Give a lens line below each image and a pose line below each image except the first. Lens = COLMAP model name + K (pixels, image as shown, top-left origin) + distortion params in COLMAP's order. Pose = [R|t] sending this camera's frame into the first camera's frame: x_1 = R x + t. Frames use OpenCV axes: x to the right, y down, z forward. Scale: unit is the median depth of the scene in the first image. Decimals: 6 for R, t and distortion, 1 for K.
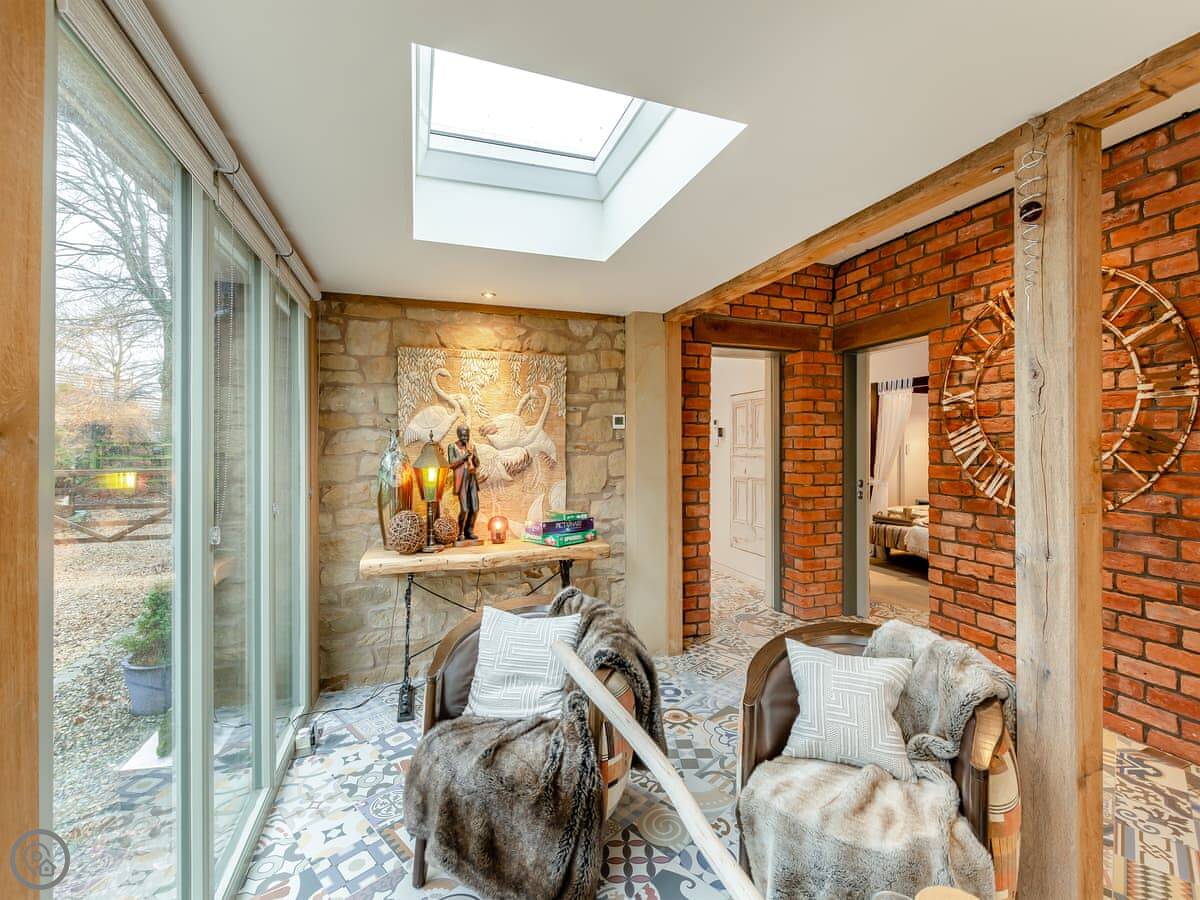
lens RADIAL K [[536.1, 0, 612.8], [0, 536.1, 444.6], [0, 0, 1]] dist [0.001368, 0.000415]
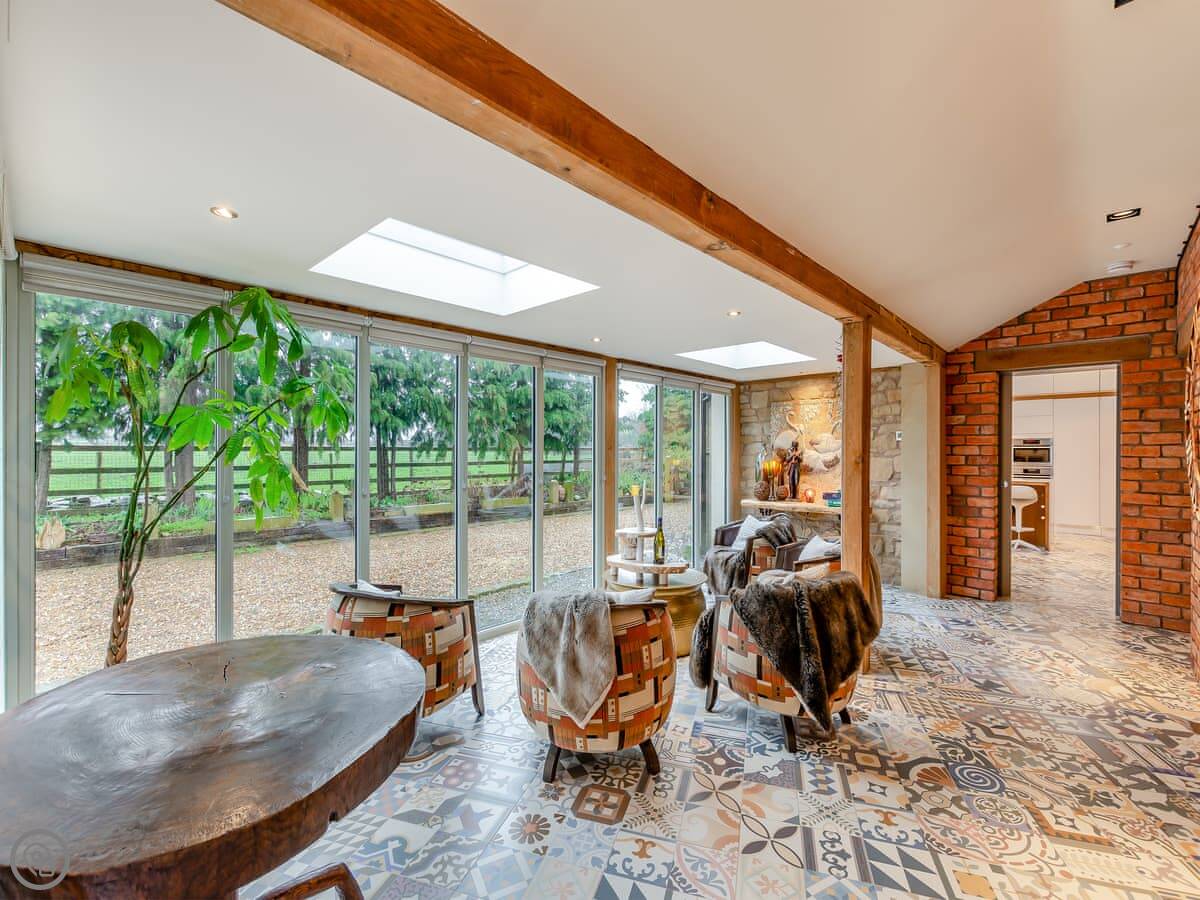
lens RADIAL K [[528.5, 0, 603.2], [0, 528.5, 449.6], [0, 0, 1]] dist [0.017403, -0.001627]
pose [[0.455614, 0.004808, -0.890164, 1.053363], [-0.003207, 0.999988, 0.003759, -0.007301], [0.890172, 0.001142, 0.455624, -0.469560]]
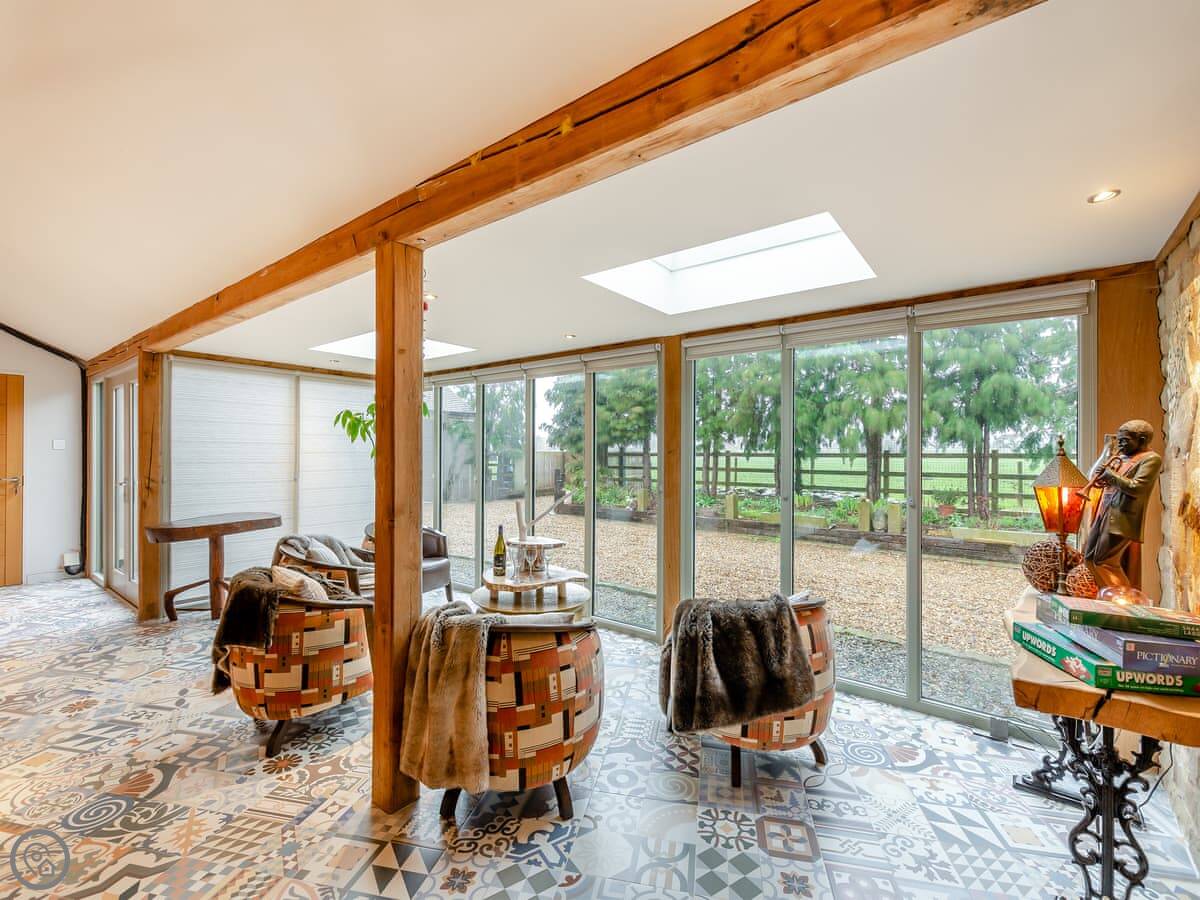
lens RADIAL K [[528.6, 0, 615.0], [0, 528.6, 451.1], [0, 0, 1]] dist [0.004954, -0.001364]
pose [[-0.844787, -0.005608, -0.535073, 0.481823], [-0.003342, 0.999981, -0.005204, 0.000274], [0.535092, -0.002608, -0.844790, 1.125216]]
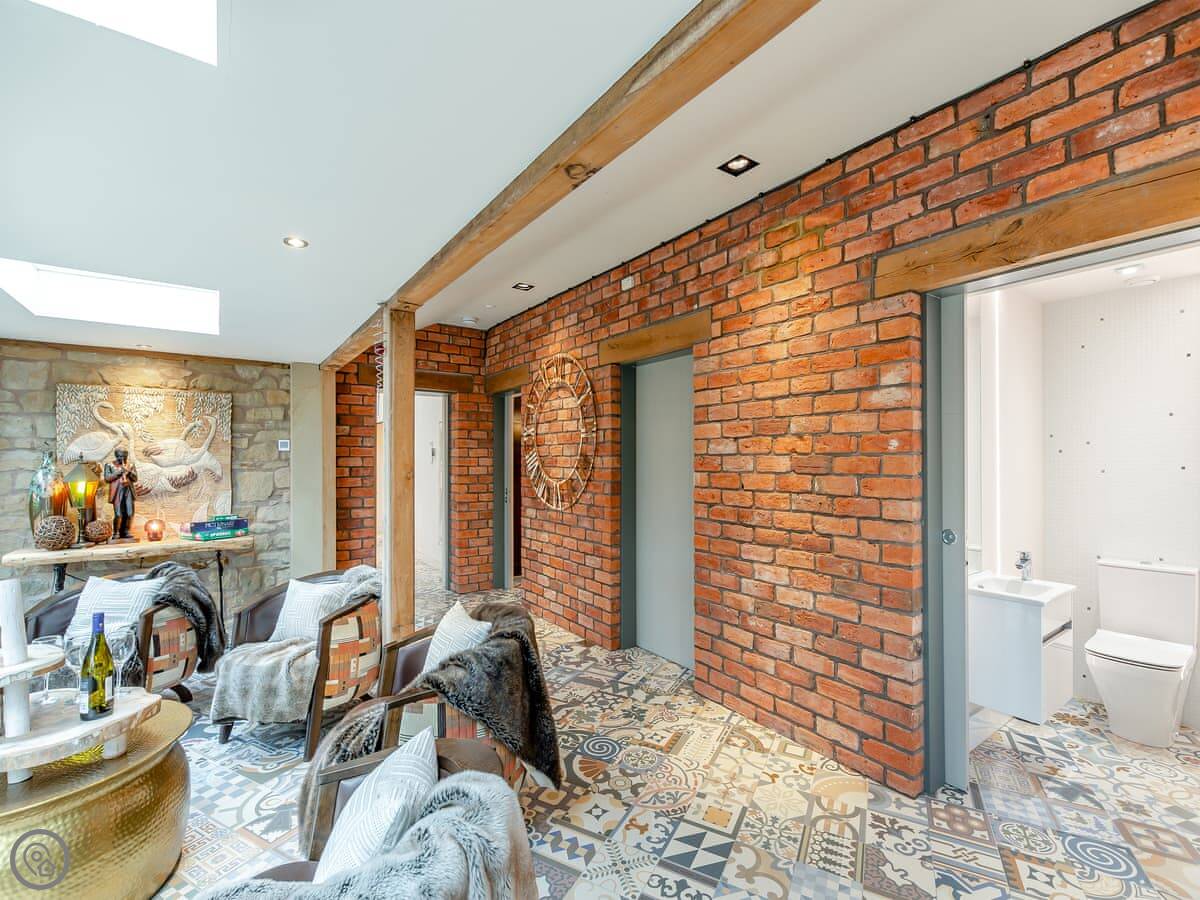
lens RADIAL K [[528.6, 0, 609.6], [0, 528.6, 458.5], [0, 0, 1]] dist [0.004954, -0.001364]
pose [[0.960963, 0.002753, 0.276665, 0.450744], [-0.001925, 0.999993, -0.003266, -0.008773], [-0.276672, 0.002606, 0.960961, -0.483266]]
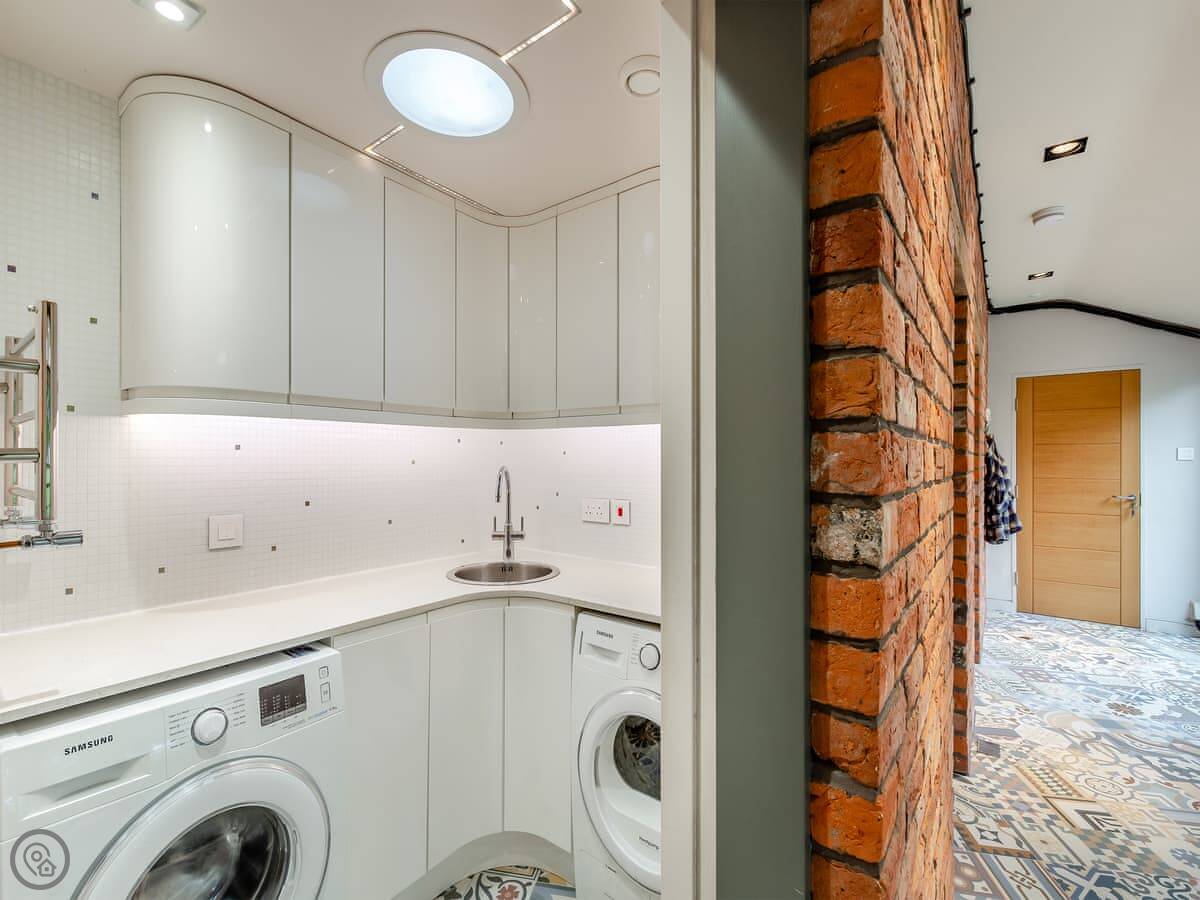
lens RADIAL K [[528.6, 0, 593.4], [0, 528.6, 458.8], [0, 0, 1]] dist [0.004954, -0.001364]
pose [[-0.532968, 0.003455, 0.846128, 0.750116], [-0.000749, 0.999989, -0.004555, -0.004275], [-0.846135, -0.003062, -0.532960, 0.621734]]
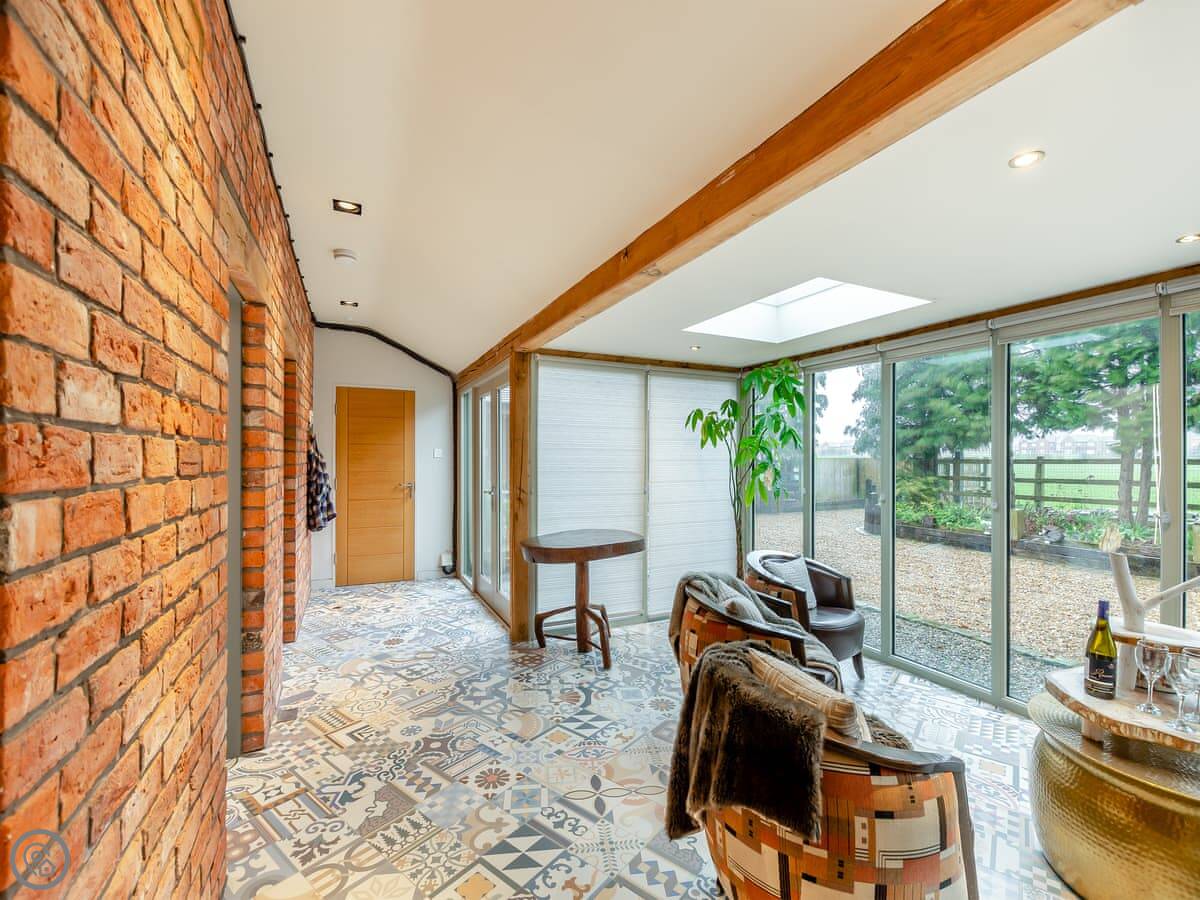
lens RADIAL K [[528.6, 0, 601.8], [0, 528.6, 458.2], [0, 0, 1]] dist [0.004954, -0.001364]
pose [[-0.995531, -0.002420, -0.094405, 0.679289], [-0.002306, 0.999996, -0.001318, -0.003798], [0.094408, -0.001094, -0.995533, 0.626731]]
